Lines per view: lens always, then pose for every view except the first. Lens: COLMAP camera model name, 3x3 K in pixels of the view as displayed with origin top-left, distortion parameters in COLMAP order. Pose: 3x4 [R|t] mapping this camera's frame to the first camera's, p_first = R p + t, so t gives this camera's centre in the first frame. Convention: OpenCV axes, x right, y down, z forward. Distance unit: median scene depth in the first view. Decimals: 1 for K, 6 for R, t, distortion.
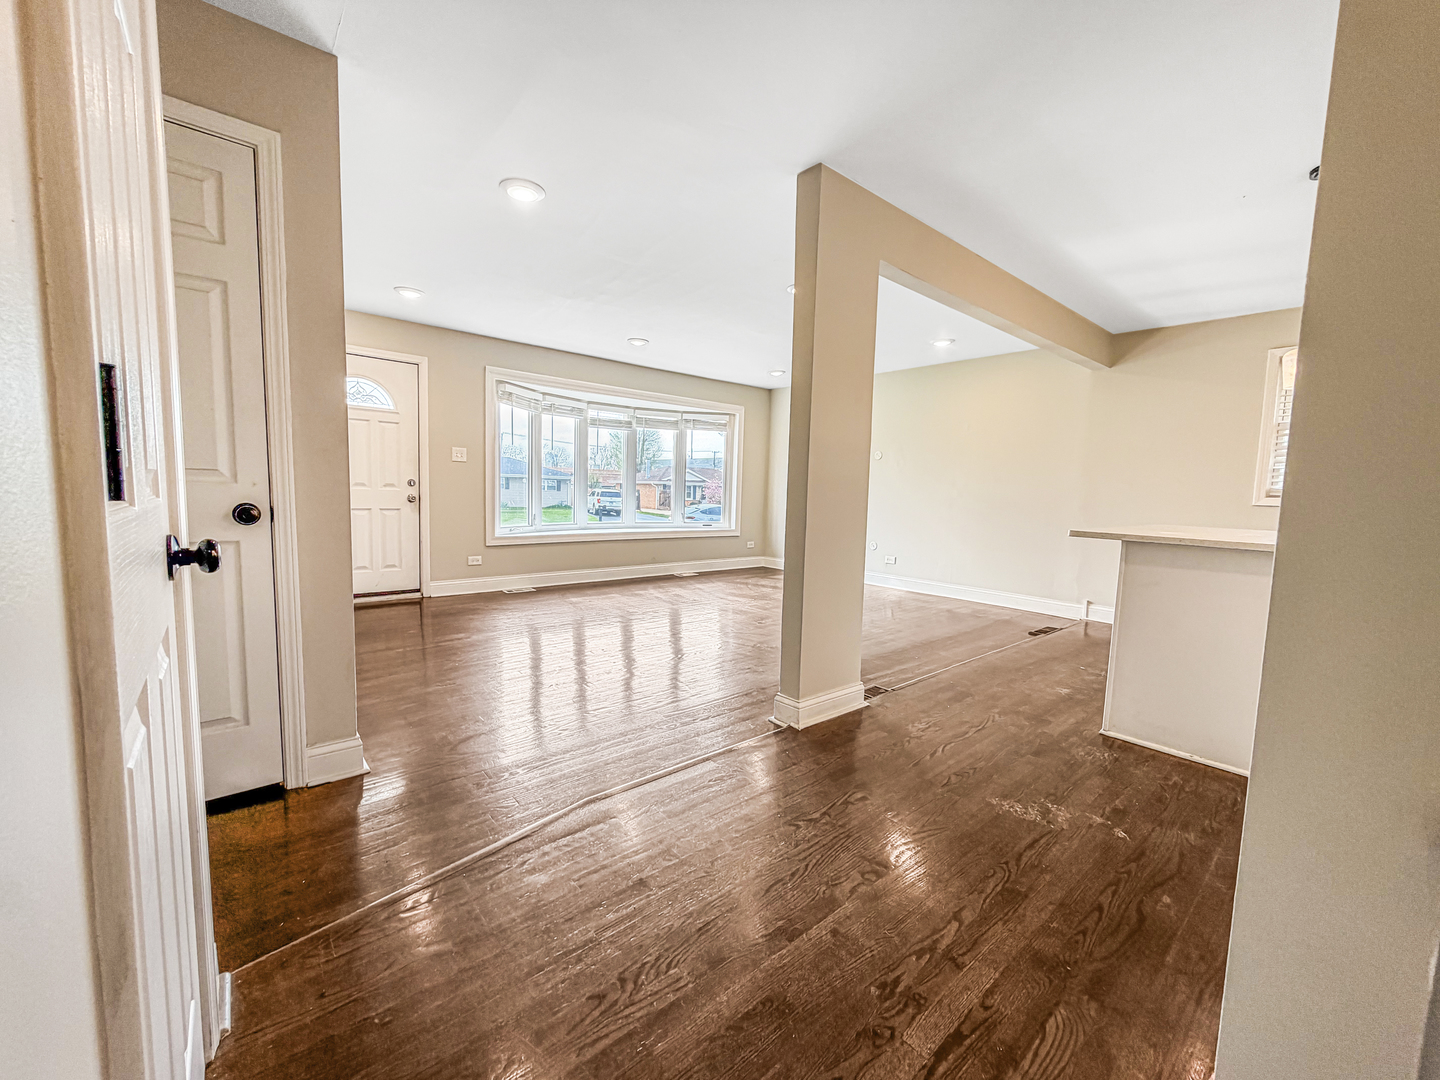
lens RADIAL K [[587.7, 0, 682.4], [0, 587.7, 542.3], [0, 0, 1]] dist [-0.000374, -0.000723]
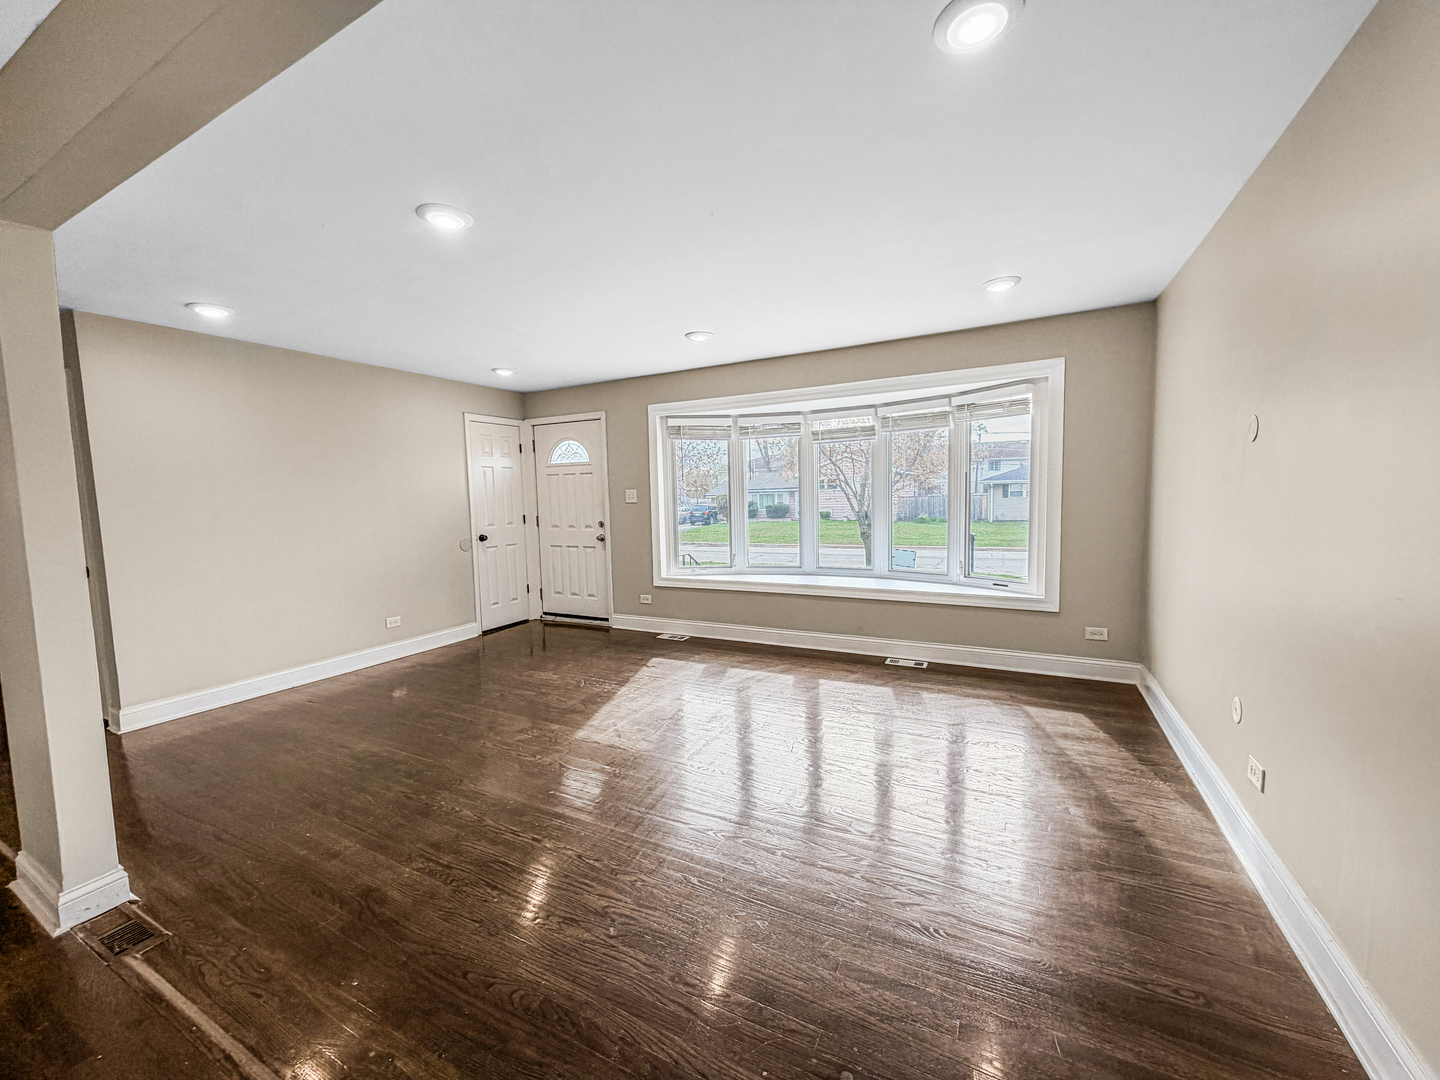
lens RADIAL K [[587.7, 0, 710.5], [0, 587.7, 542.9], [0, 0, 1]] dist [-0.000374, -0.000723]
pose [[0.378490, 0.030821, -0.925092, 0.560018], [-0.052169, 0.998567, 0.011924, -0.075850], [0.924134, 0.043747, 0.379555, 0.647498]]
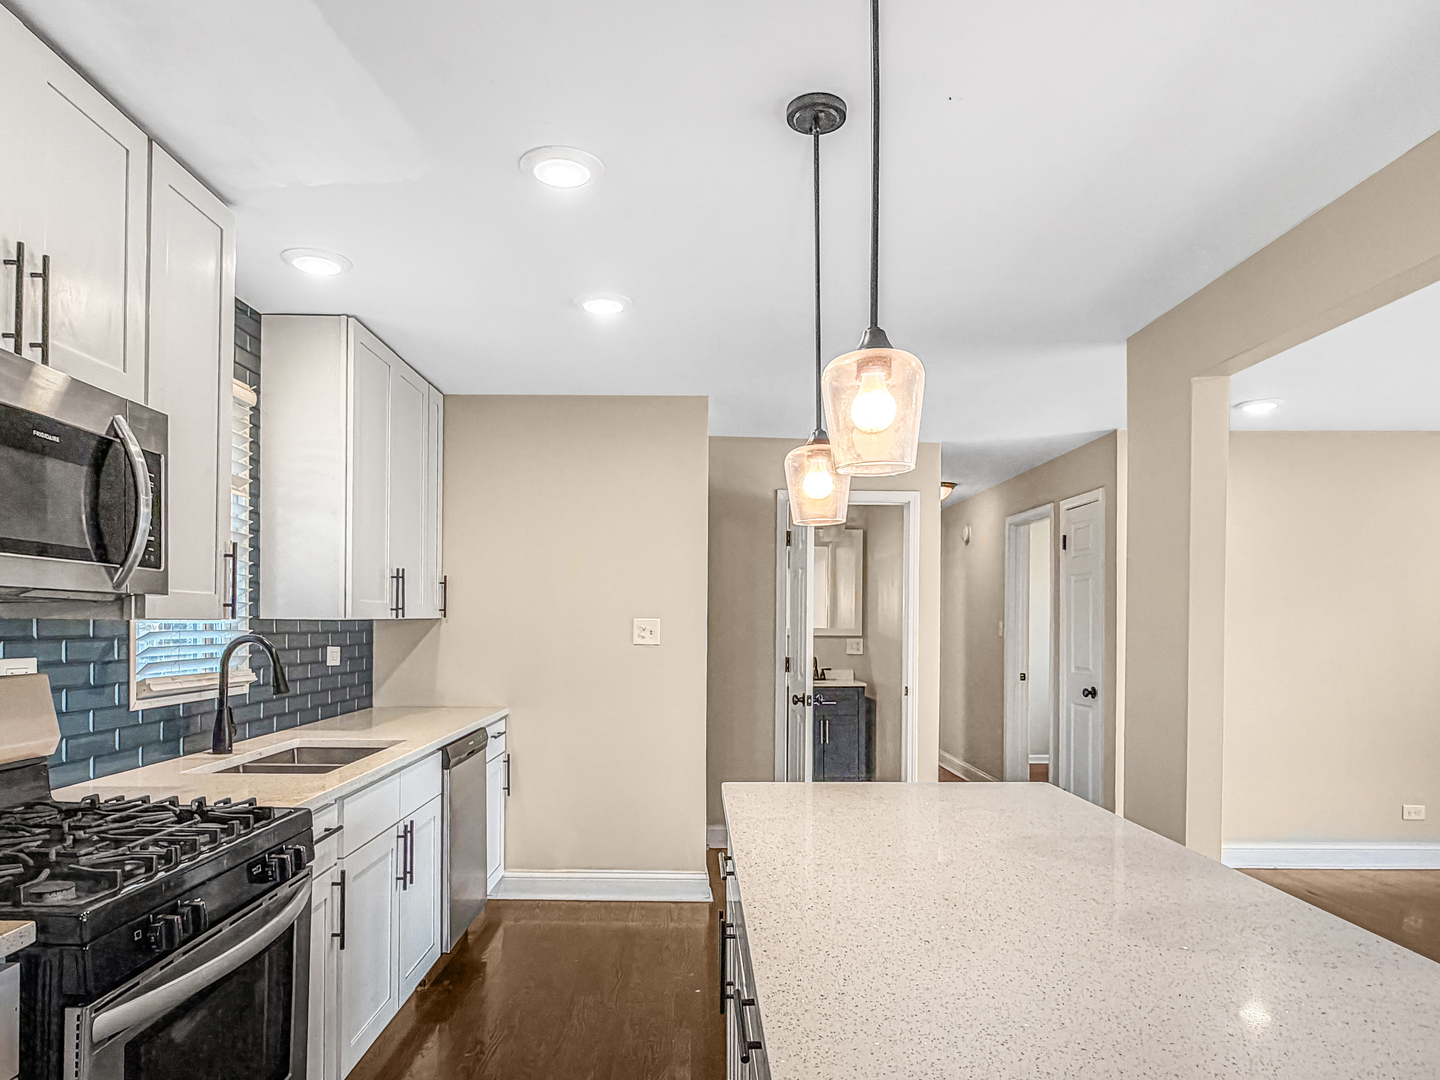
lens RADIAL K [[907.2, 0, 707.2], [0, 907.2, 628.7], [0, 0, 1]] dist [-0.000505, -0.000494]
pose [[-0.626302, -0.034904, -0.778799, 0.698828], [-0.104899, 0.993685, 0.039824, -0.066185], [0.772491, 0.106637, -0.626009, 0.560449]]
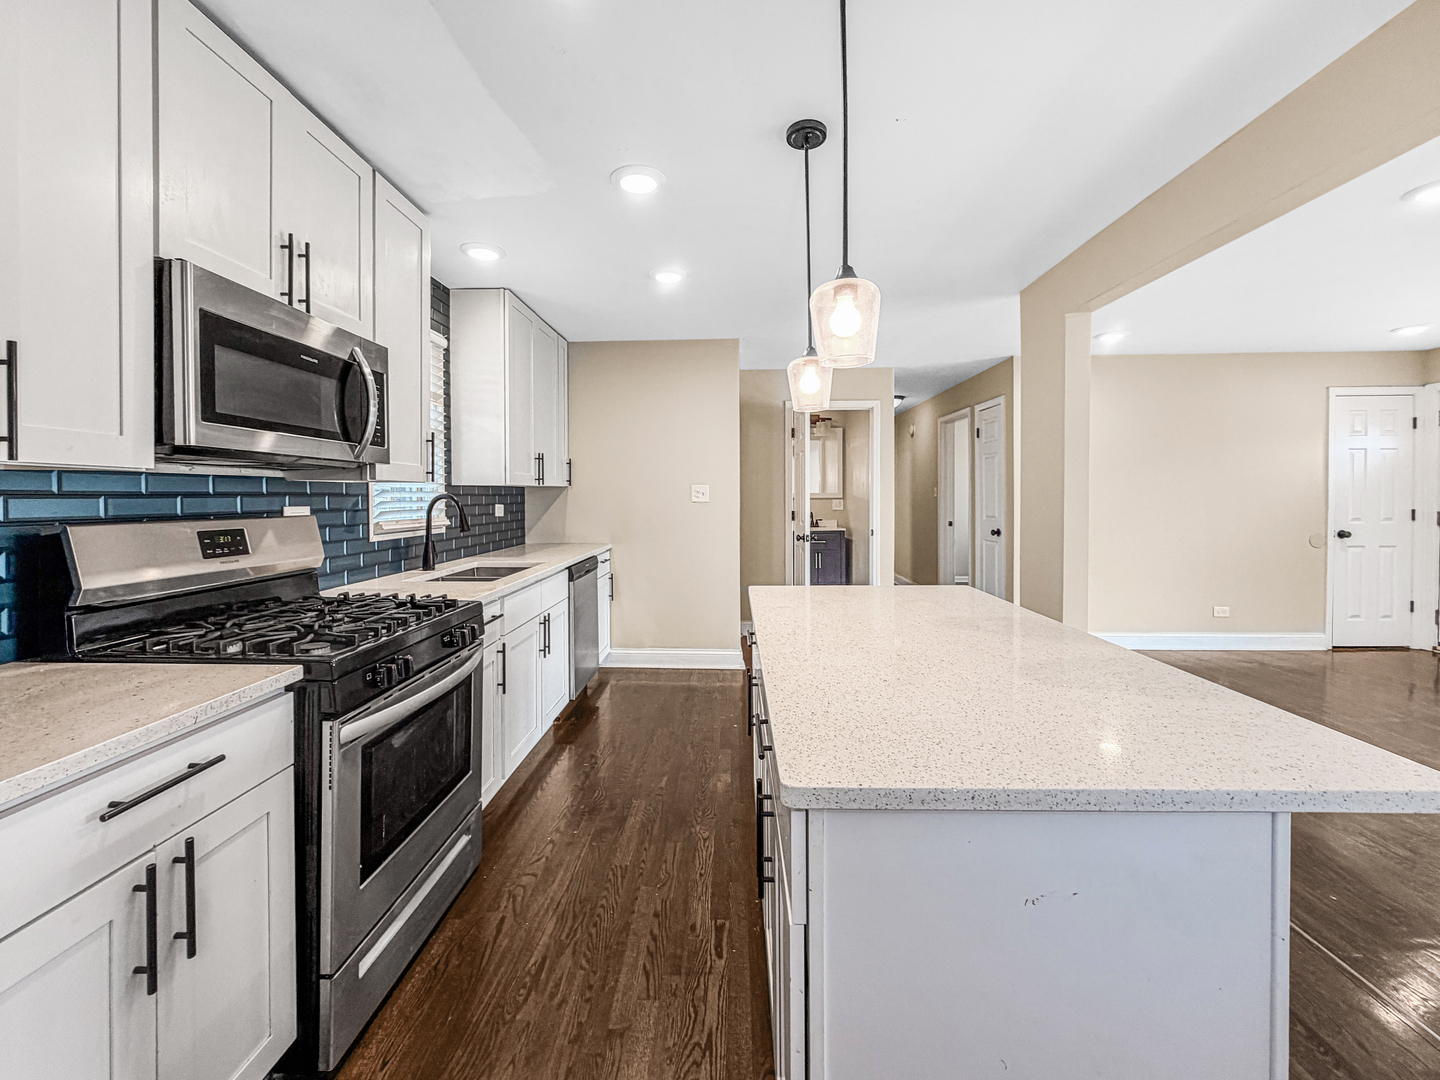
lens RADIAL K [[587.7, 0, 712.9], [0, 587.7, 504.9], [0, 0, 1]] dist [-0.000374, -0.000723]
pose [[-0.663920, -0.020286, -0.747528, 0.692378], [-0.092932, 0.994121, 0.055561, -0.058034], [0.742007, 0.106357, -0.661902, 0.559115]]
